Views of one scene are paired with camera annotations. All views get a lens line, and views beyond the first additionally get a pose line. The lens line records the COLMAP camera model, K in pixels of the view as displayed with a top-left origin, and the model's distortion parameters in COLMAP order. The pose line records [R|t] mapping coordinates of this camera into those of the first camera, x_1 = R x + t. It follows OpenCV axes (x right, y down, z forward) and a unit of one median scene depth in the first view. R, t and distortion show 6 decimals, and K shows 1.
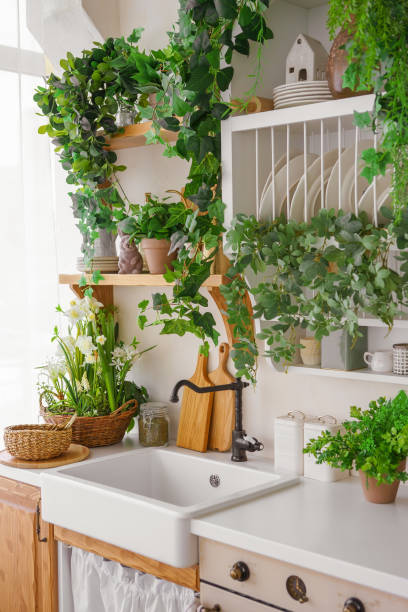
lens RADIAL K [[850.9, 0, 201.1], [0, 850.9, 303.1], [0, 0, 1]] dist [0.009612, 0.000000]
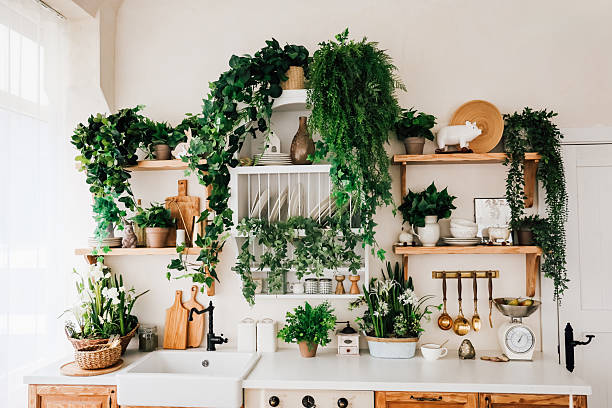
lens RADIAL K [[518.8, 0, 307.9], [0, 518.8, 203.5], [0, 0, 1]] dist [-0.024531, 0.058829]
pose [[0.789906, 0.020956, 0.612869, -0.505703], [0.036579, 0.996026, -0.081203, -0.030401], [-0.612136, 0.086561, 0.786001, -0.014761]]
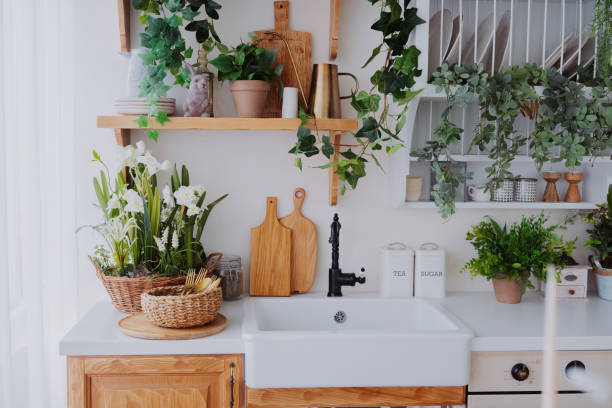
lens RADIAL K [[741.2, 0, 302.6], [0, 741.2, 201.9], [0, 0, 1]] dist [0.002813, 0.000000]
pose [[0.665614, -0.042514, 0.745084, -0.712770], [0.021139, 0.999050, 0.038120, 0.032903], [-0.745997, -0.009622, 0.665880, 0.445693]]
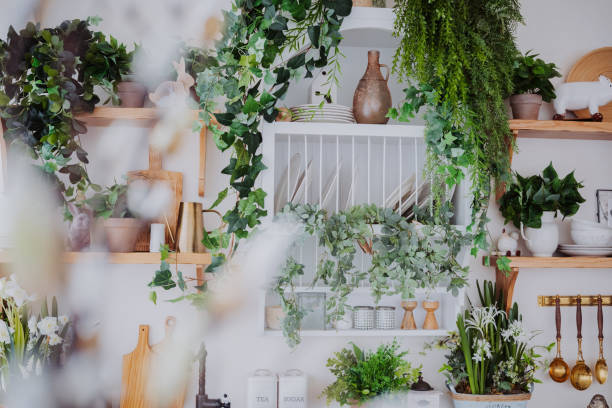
lens RADIAL K [[741.2, 0, 312.5], [0, 741.2, 203.7], [0, 0, 1]] dist [0.002813, 0.000000]
pose [[0.645270, 0.061839, 0.761448, -0.654434], [0.024538, 0.994526, -0.101563, 0.004242], [-0.763560, 0.084220, 0.640221, 0.270062]]
